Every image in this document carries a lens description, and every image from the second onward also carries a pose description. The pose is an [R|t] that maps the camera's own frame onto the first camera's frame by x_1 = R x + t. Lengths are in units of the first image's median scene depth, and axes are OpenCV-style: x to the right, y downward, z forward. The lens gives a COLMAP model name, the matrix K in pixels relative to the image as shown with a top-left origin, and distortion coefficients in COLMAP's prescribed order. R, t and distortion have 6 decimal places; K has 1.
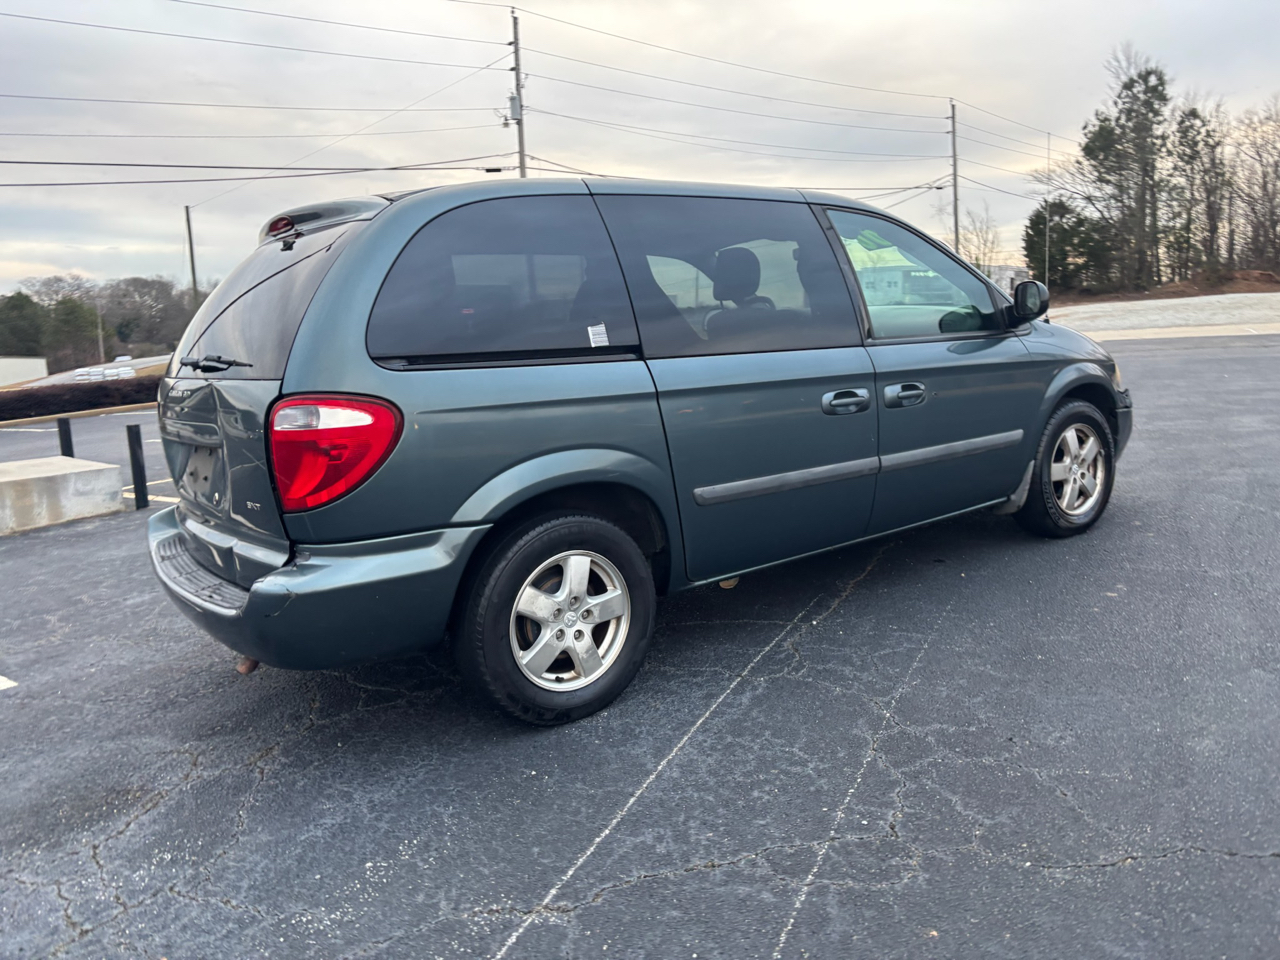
lens RADIAL K [[974.2, 0, 630.6], [0, 974.2, 477.3], [0, 0, 1]] dist [0.042226, -0.046850]
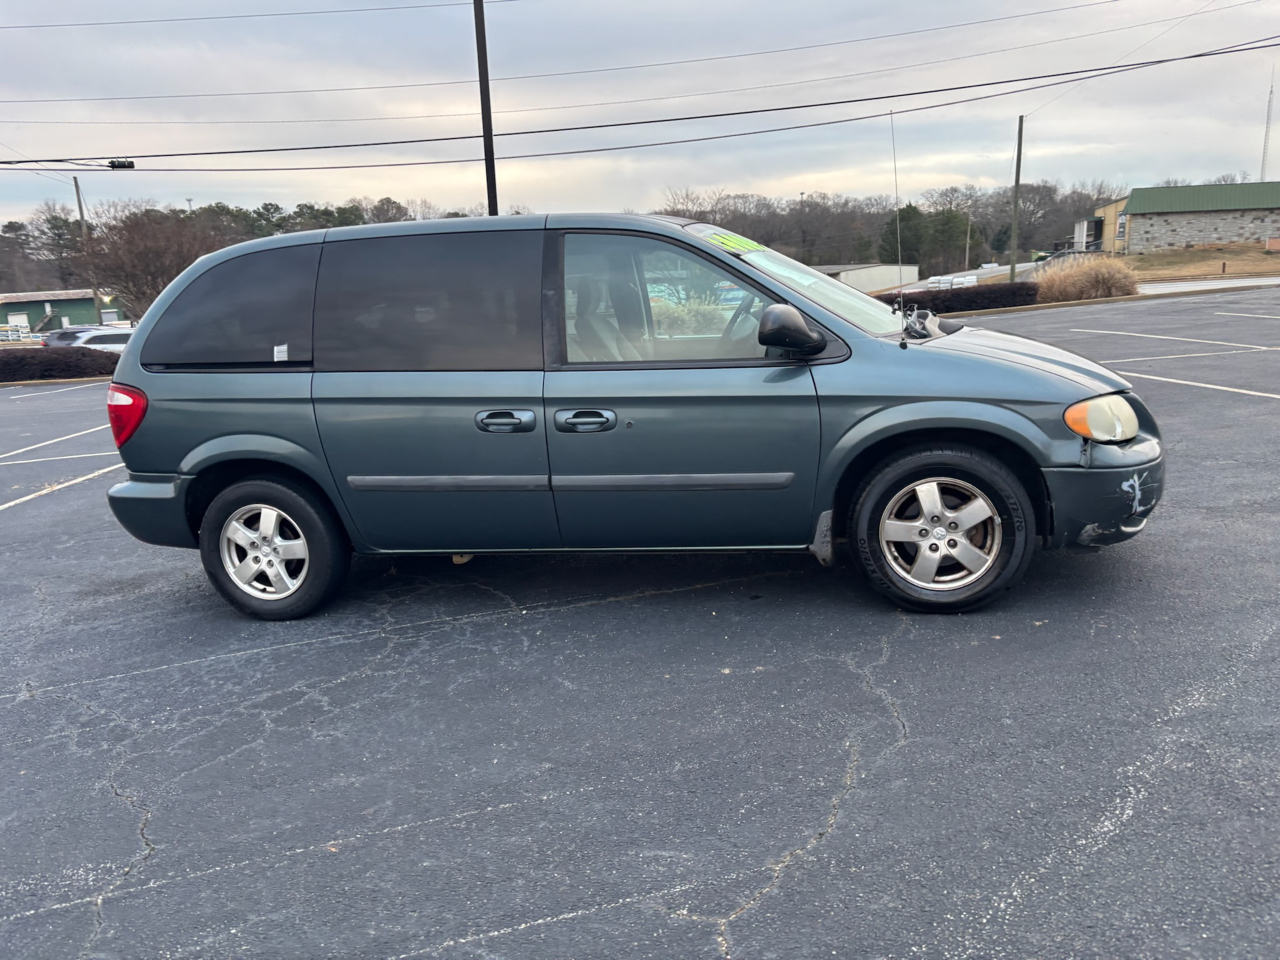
lens RADIAL K [[974.2, 0, 635.4], [0, 974.2, 489.5], [0, 0, 1]] dist [0.042226, -0.046850]
pose [[0.667446, 0.177157, -0.723278, 1.218343], [-0.099323, 0.983789, 0.149310, -0.194985], [0.738005, -0.027818, 0.674222, 0.400009]]
